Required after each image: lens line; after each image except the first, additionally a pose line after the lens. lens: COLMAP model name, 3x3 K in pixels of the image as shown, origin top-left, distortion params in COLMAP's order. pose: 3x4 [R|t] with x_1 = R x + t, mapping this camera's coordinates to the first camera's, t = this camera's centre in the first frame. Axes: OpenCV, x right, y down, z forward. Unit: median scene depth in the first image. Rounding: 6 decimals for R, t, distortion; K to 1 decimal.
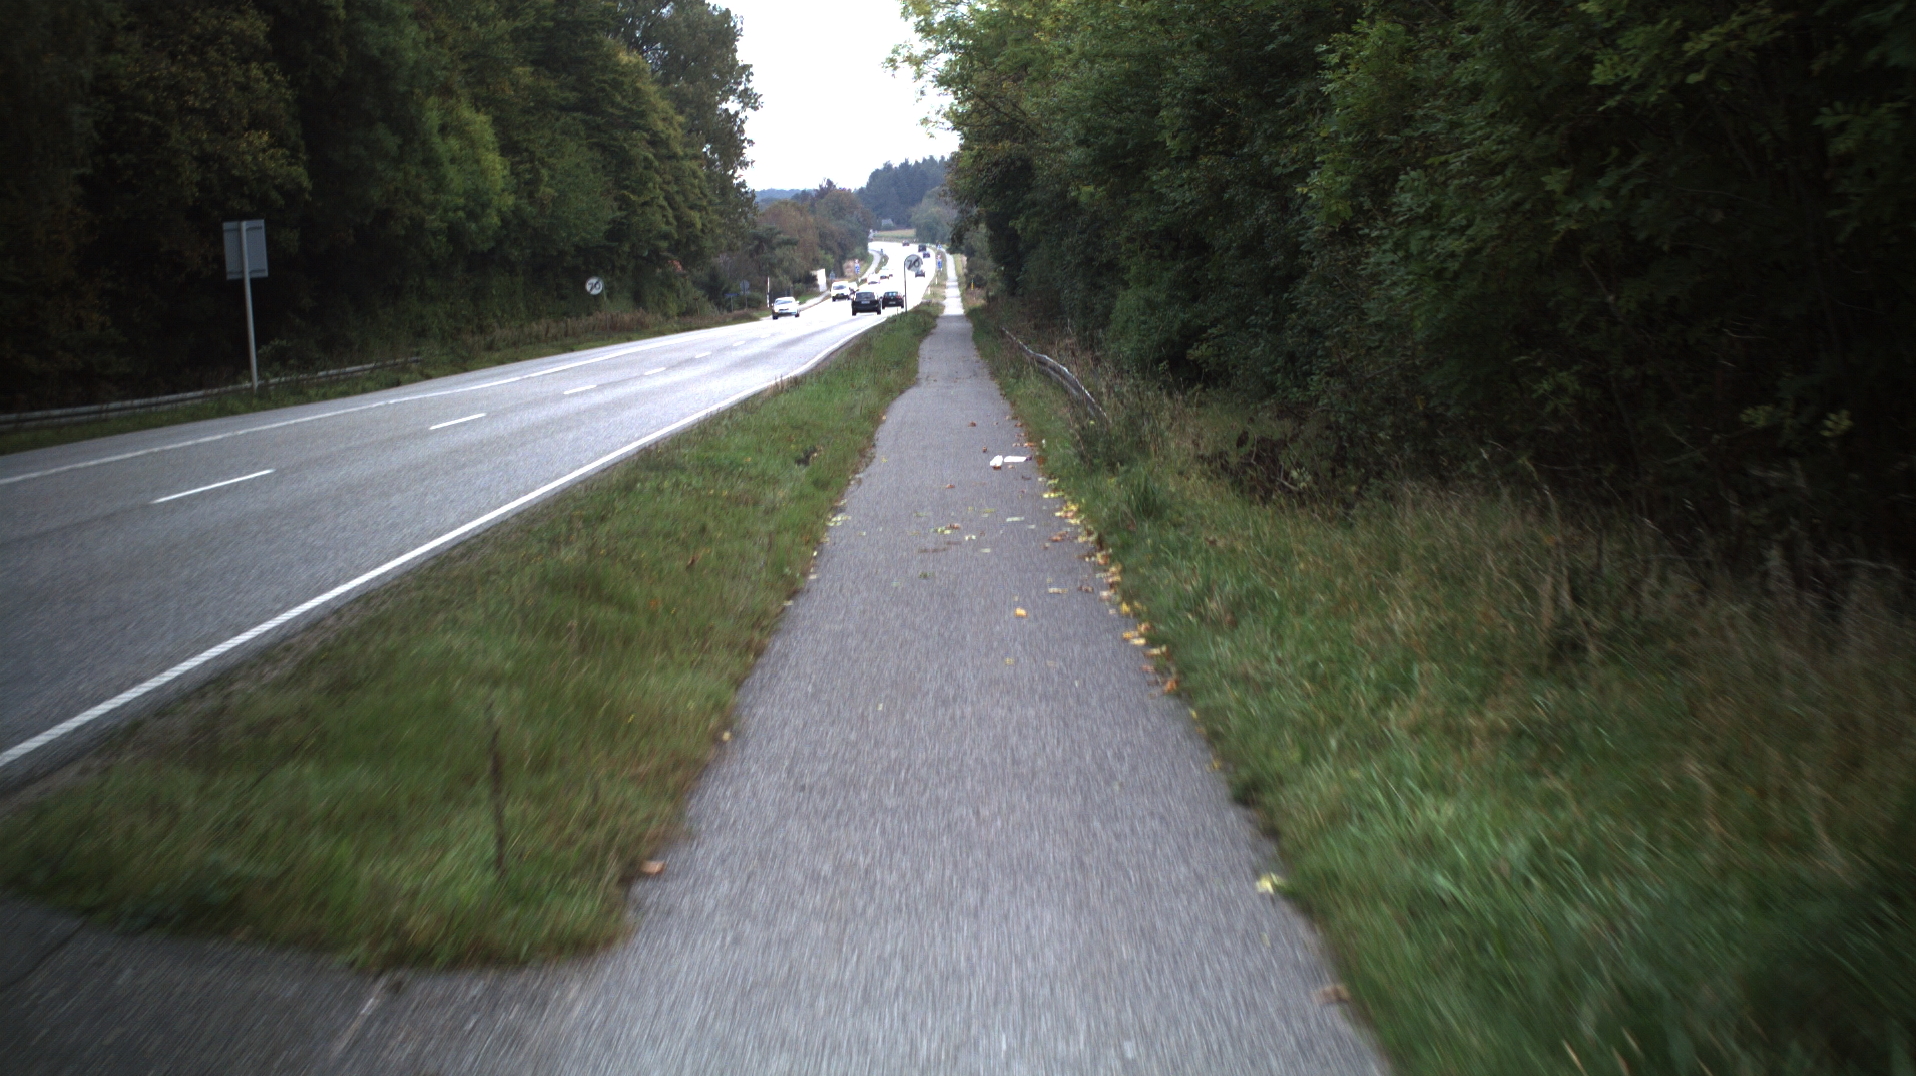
lens RADIAL K [[3243.6, 0, 948.8], [0, 3243.6, 535.3], [0, 0, 1]] dist [-0.182328, 0.000000]
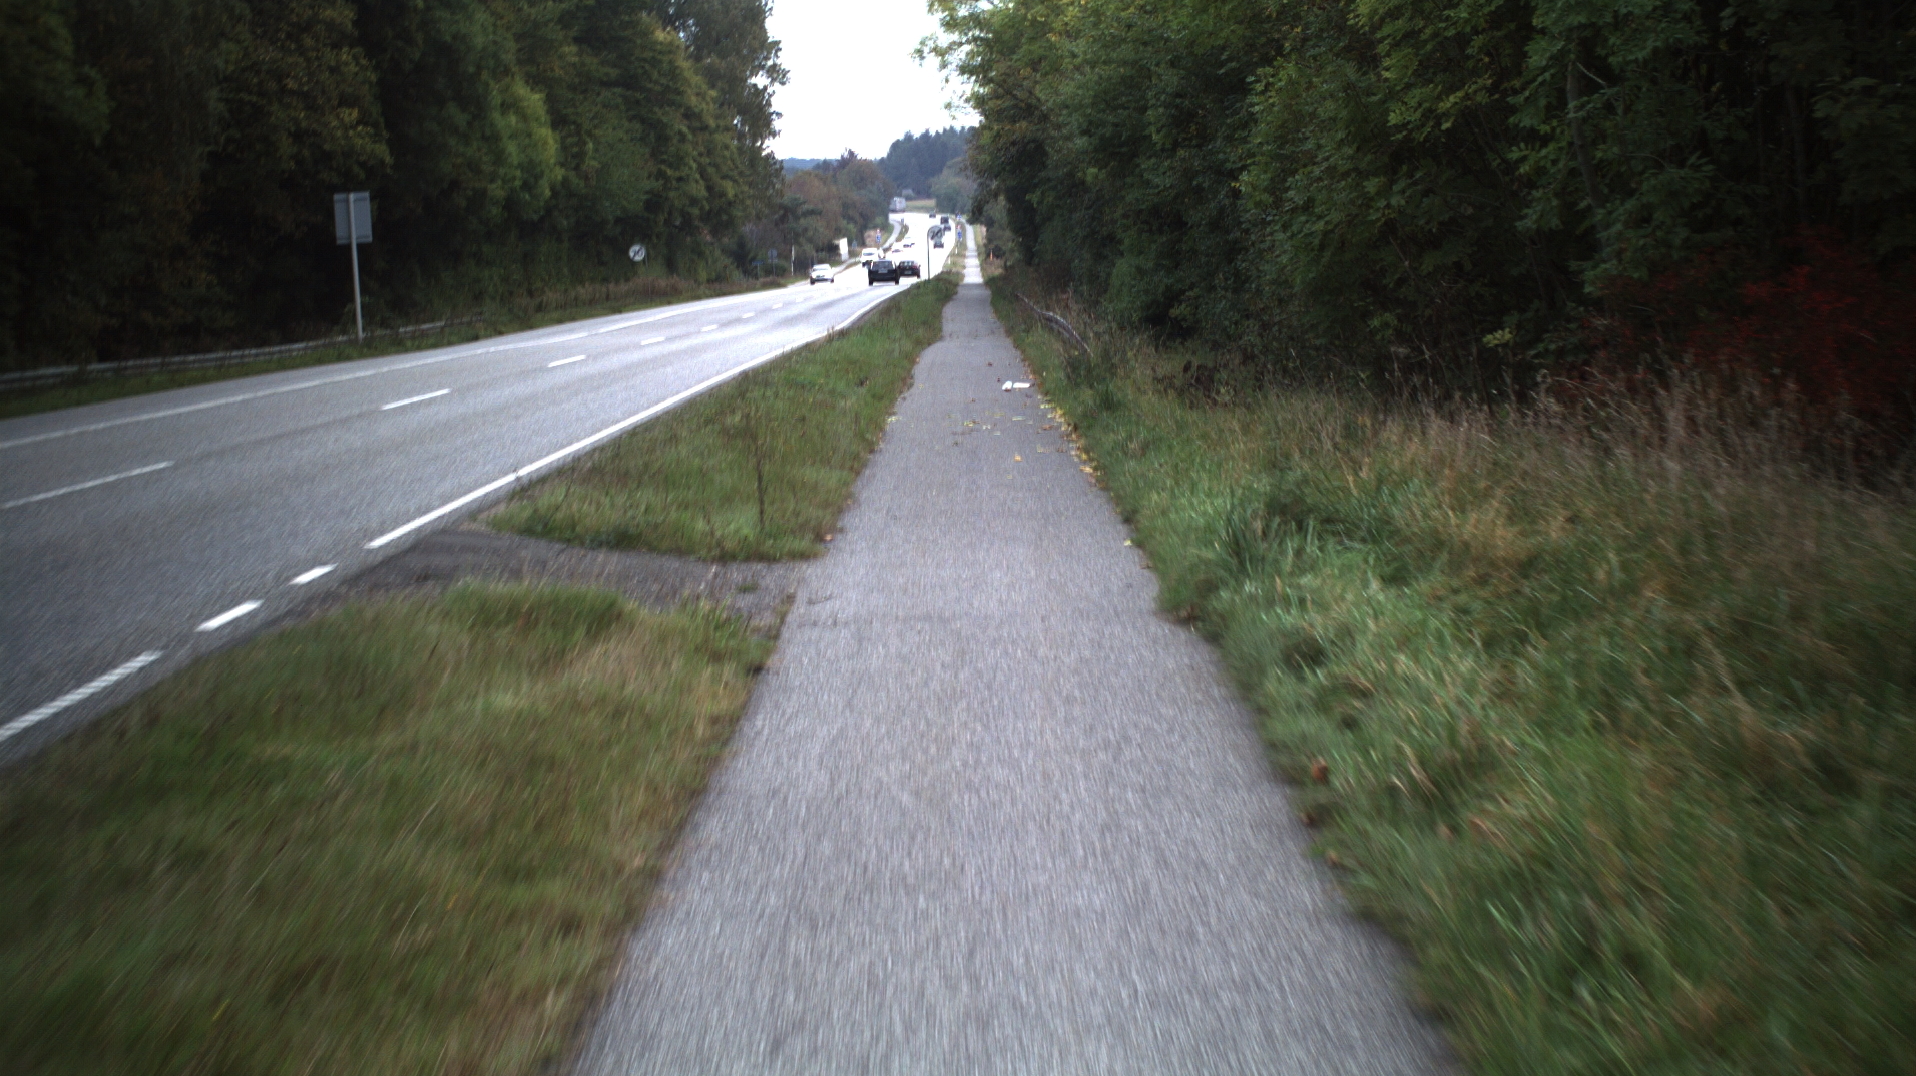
lens RADIAL K [[3243.6, 0, 959.7], [0, 3243.6, 535.0], [0, 0, 1]] dist [-0.182328, 0.000000]
pose [[0.999967, 0.007956, -0.001846, -0.000673], [-0.007939, 0.999927, 0.009118, 0.010431], [0.001918, -0.009103, 0.999957, -0.129633]]
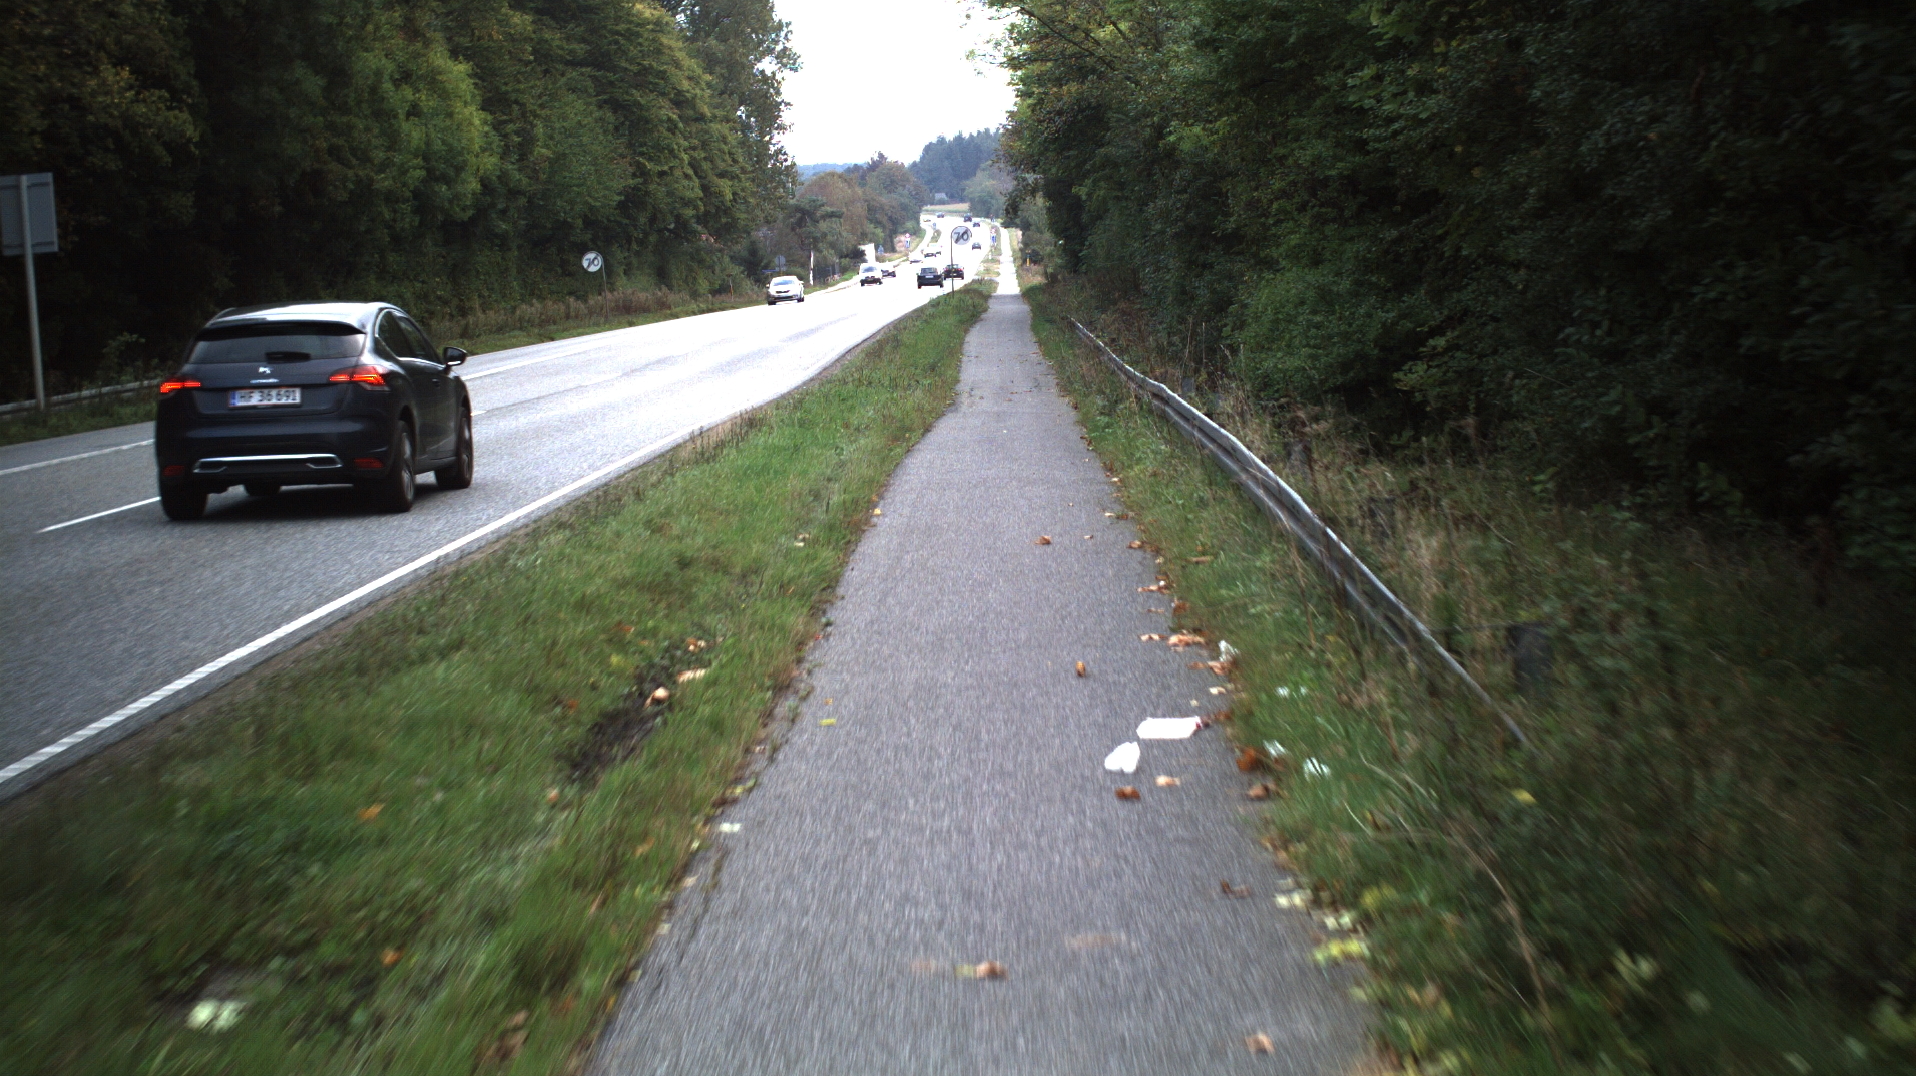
lens RADIAL K [[3229.8, 0, 970.5], [0, 3229.8, 546.2], [0, 0, 1]] dist [-0.166276, 0.000000]
pose [[0.999948, 0.001669, -0.010069, 0.000505], [-0.001554, 0.999934, 0.011353, -0.020826], [0.010088, -0.011336, 0.999885, 0.262718]]
